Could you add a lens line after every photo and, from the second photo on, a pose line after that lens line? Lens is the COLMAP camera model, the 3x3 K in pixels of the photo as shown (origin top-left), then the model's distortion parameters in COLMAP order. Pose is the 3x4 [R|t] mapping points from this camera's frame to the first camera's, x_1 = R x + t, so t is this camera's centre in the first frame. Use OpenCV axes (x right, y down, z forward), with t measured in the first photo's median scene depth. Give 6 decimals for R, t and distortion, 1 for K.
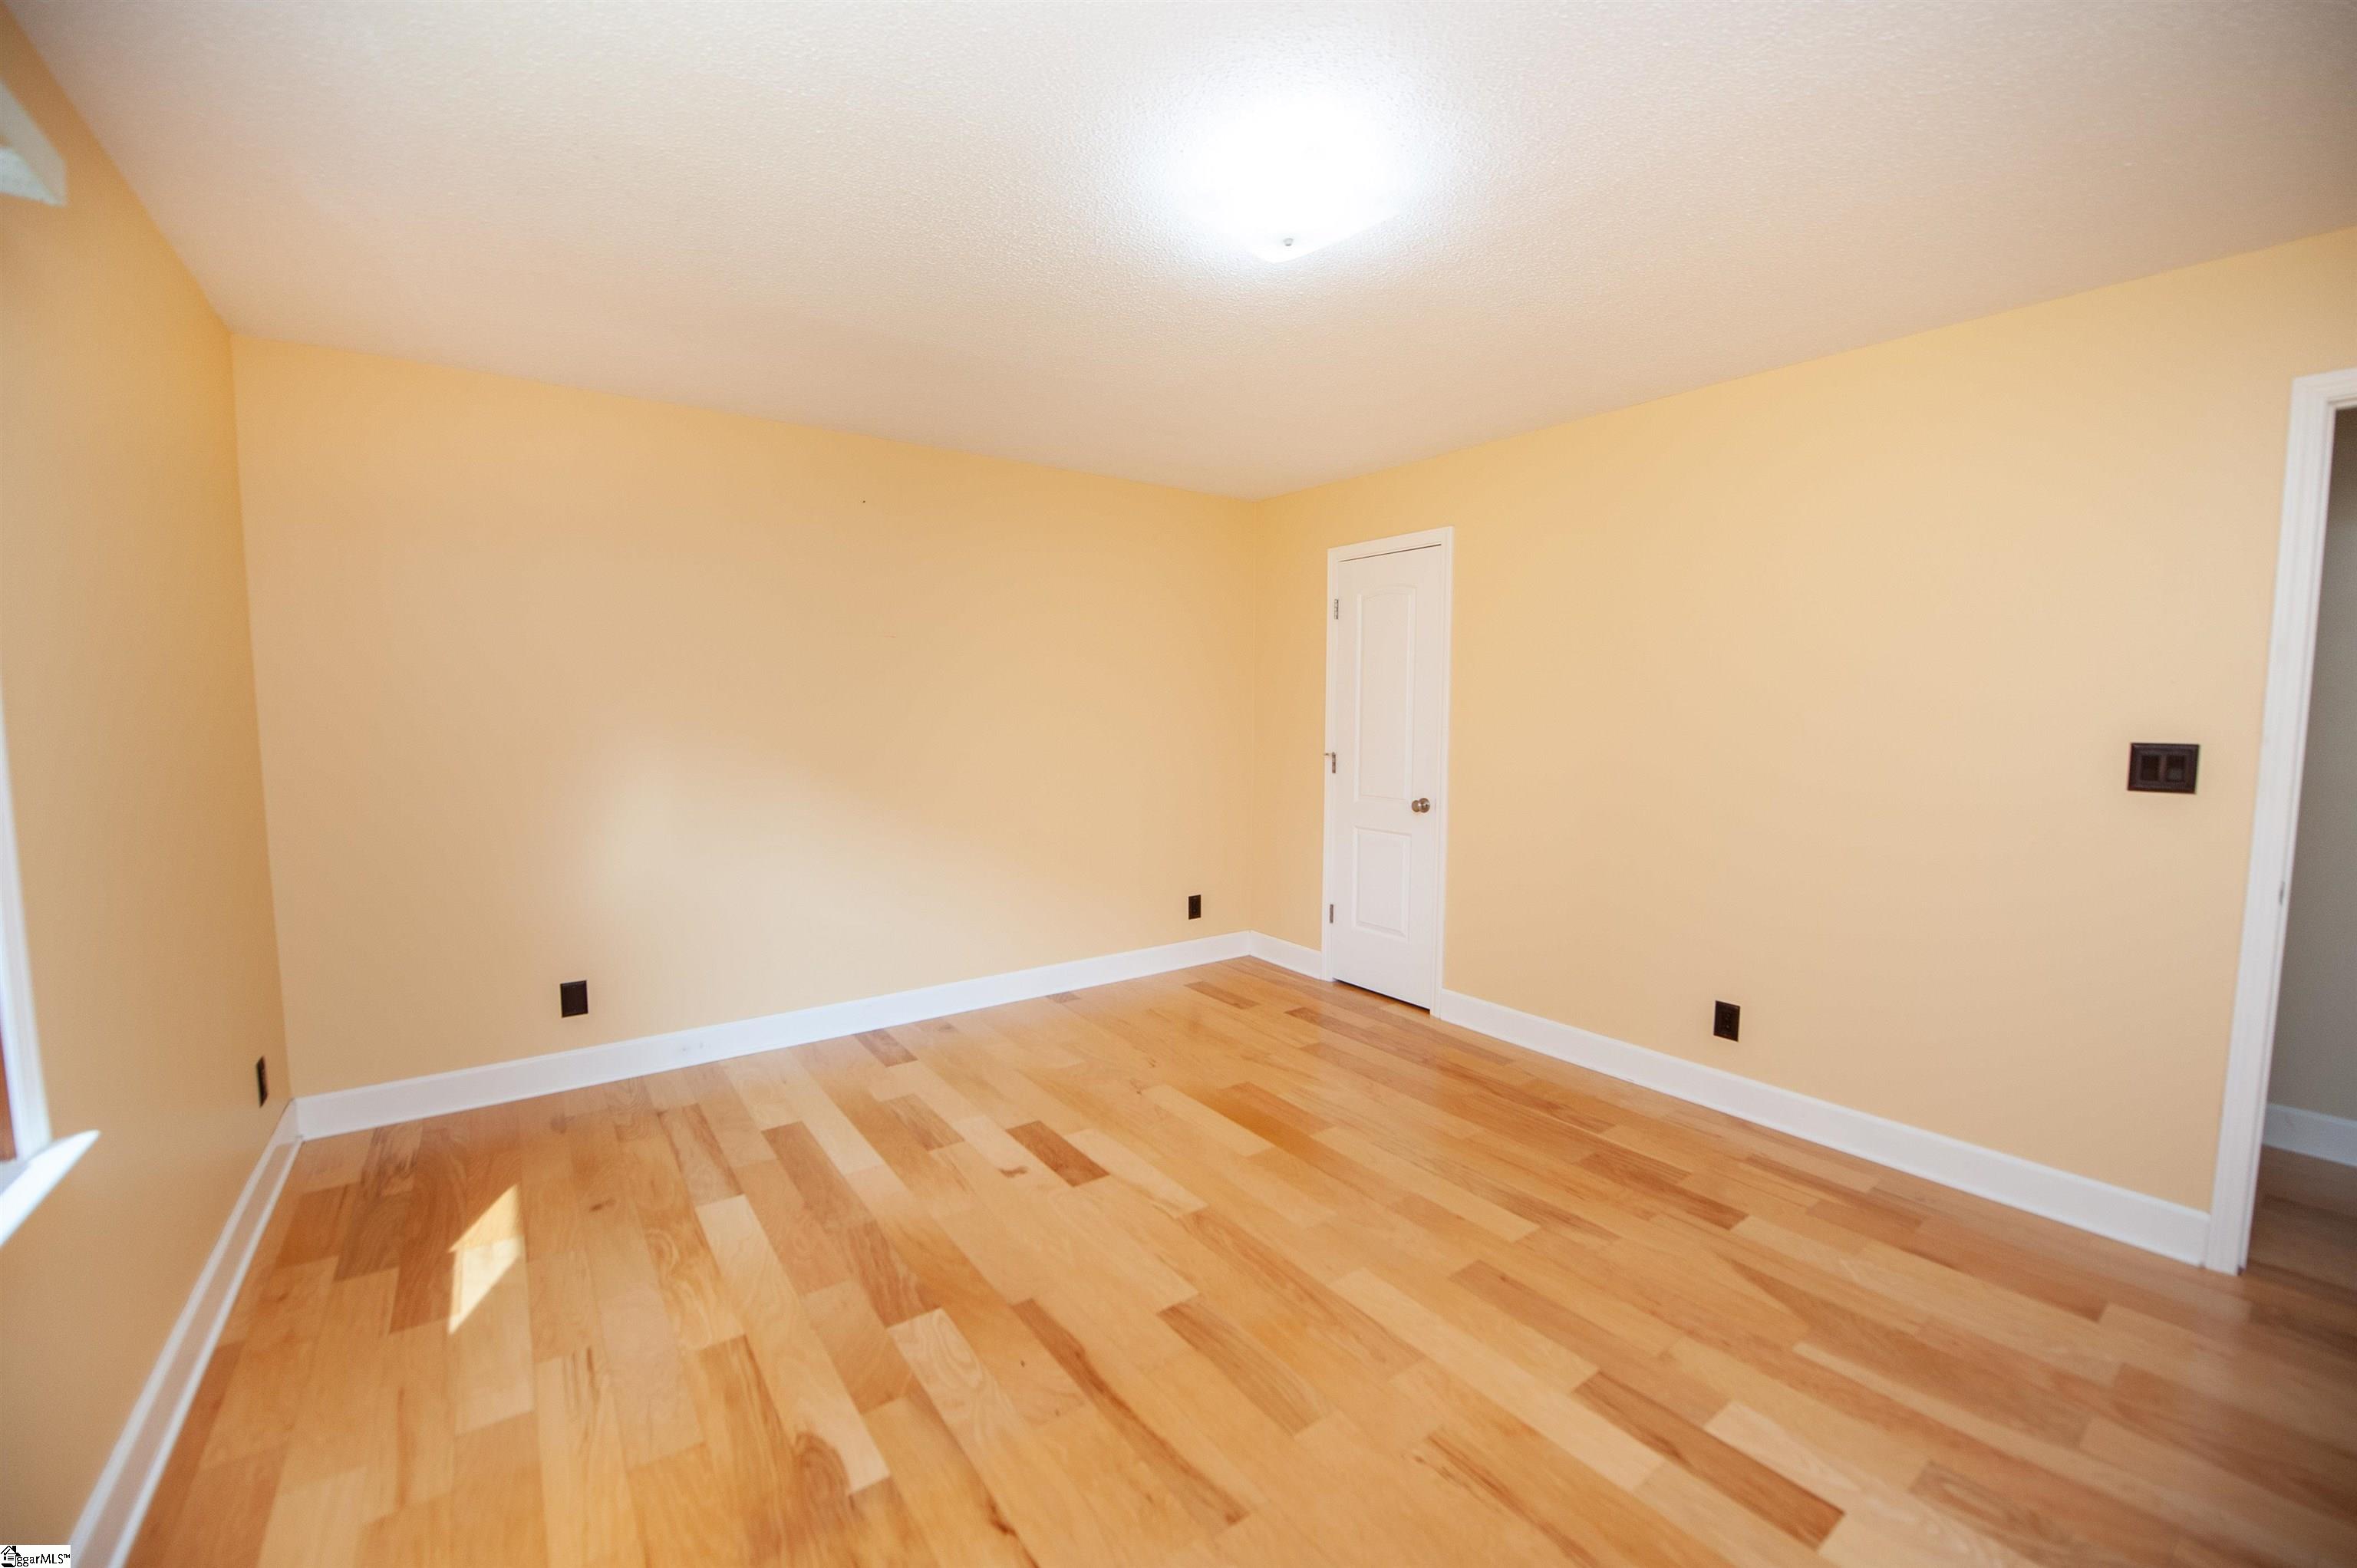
lens RADIAL K [[910.6, 0, 1197.0], [0, 910.6, 783.8], [0, 0, 1]] dist [-0.011222, -0.005662]
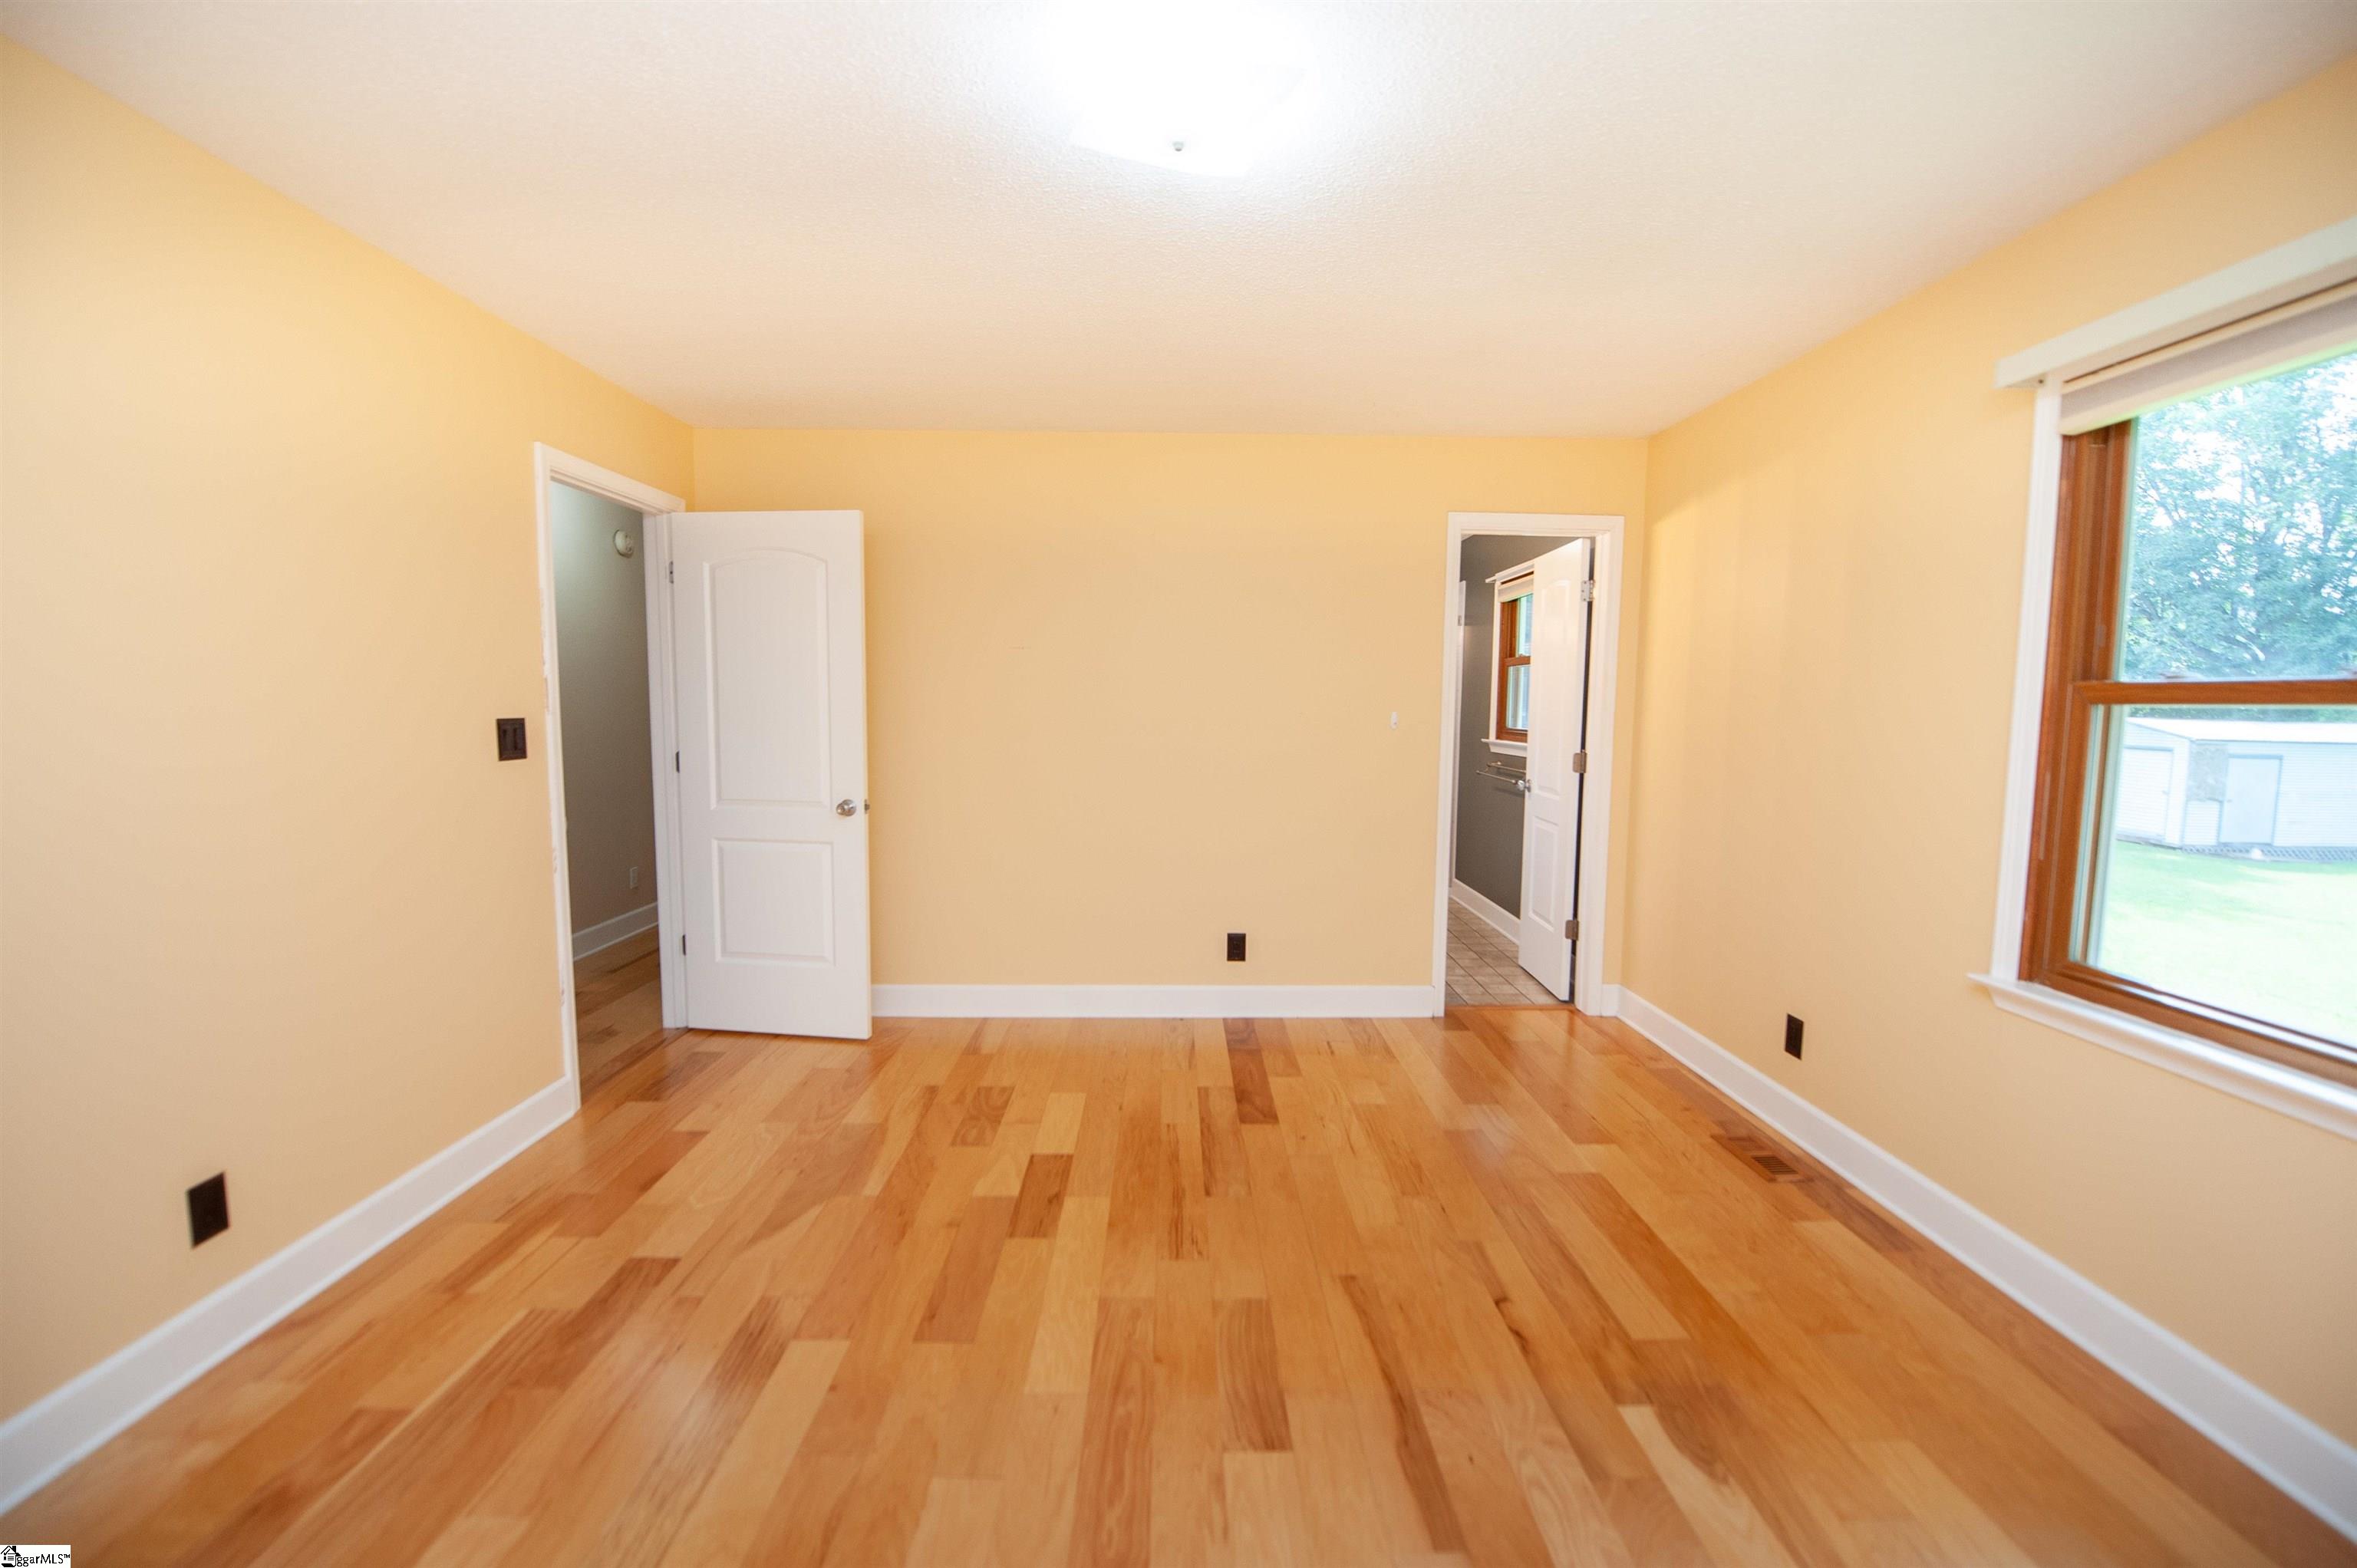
lens RADIAL K [[940.5, 0, 1189.5], [0, 940.5, 787.1], [0, 0, 1]] dist [-0.018954, -0.000964]
pose [[-0.801414, -0.063453, 0.594735, -0.314322], [0.038372, 0.986854, 0.156995, -0.094587], [-0.596878, 0.148639, -0.788443, 1.196211]]
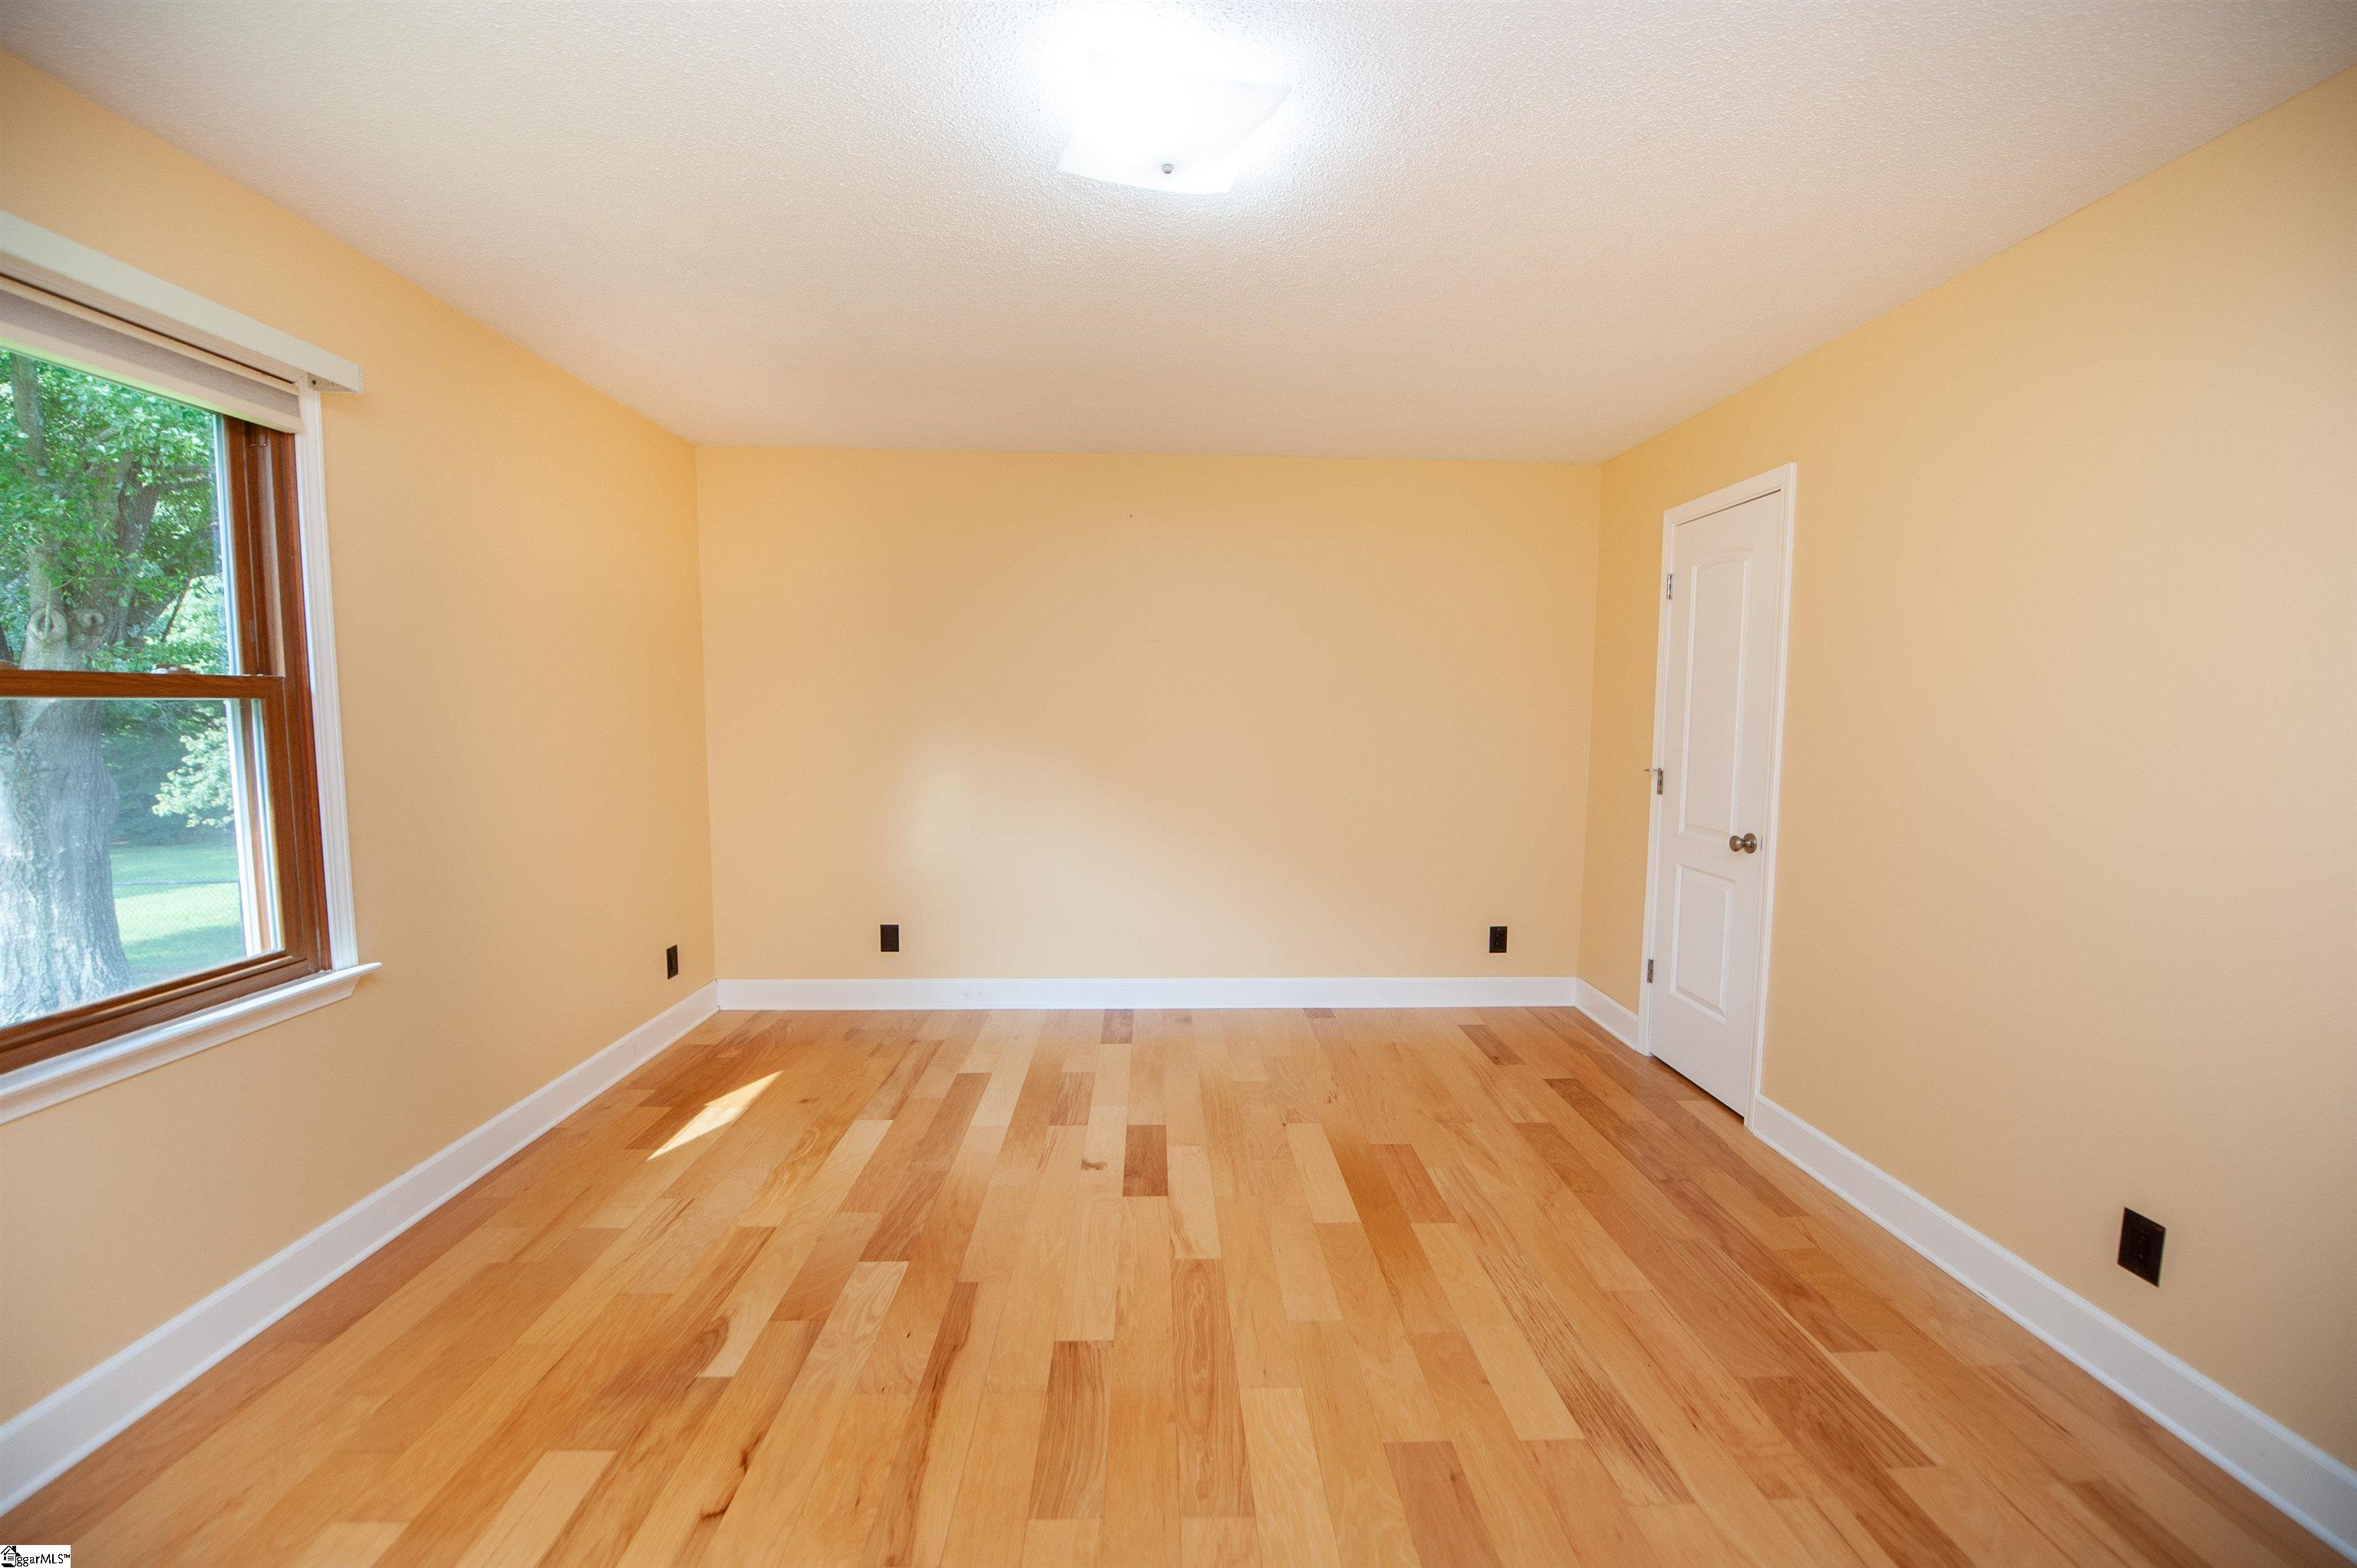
lens RADIAL K [[922.5, 0, 1229.1], [0, 922.5, 790.5], [0, 0, 1]] dist [-0.018830, -0.000288]
pose [[0.837829, 0.053447, -0.543310, 0.443775], [-0.052727, 0.998466, 0.016912, -0.014555], [0.543380, 0.014477, 0.839362, 0.209937]]
